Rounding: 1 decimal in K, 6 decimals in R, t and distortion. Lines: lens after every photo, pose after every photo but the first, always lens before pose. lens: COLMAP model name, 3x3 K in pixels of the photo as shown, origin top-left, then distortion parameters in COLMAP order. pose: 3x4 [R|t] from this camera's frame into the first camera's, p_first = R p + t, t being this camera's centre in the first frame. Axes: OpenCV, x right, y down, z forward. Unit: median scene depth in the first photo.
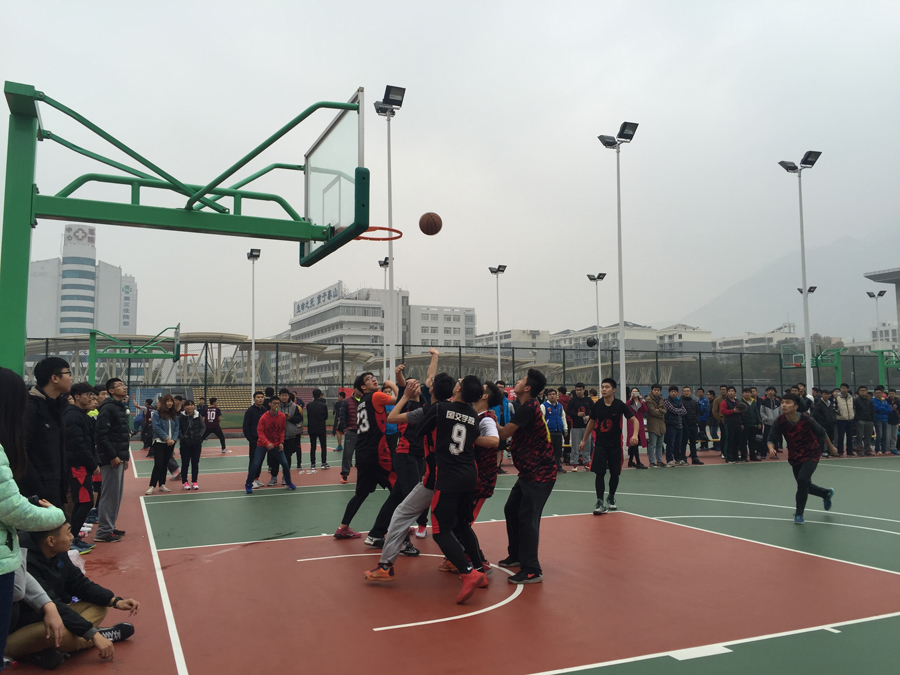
lens RADIAL K [[742.6, 0, 450.9], [0, 742.6, 332.4], [0, 0, 1]] dist [0.083808, -0.120922]
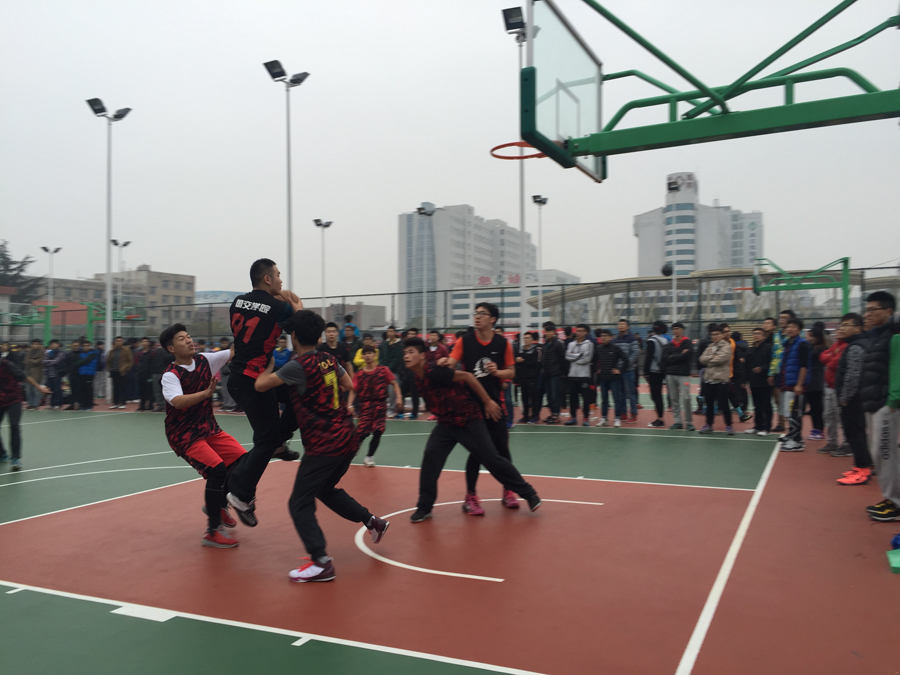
lens RADIAL K [[742.6, 0, 450.9], [0, 742.6, 332.4], [0, 0, 1]] dist [0.083808, -0.120922]
pose [[0.616056, 0.000868, -0.787702, 0.199261], [0.099040, 0.991978, 0.078552, 0.003192], [0.781451, -0.126406, 0.611028, 0.111647]]
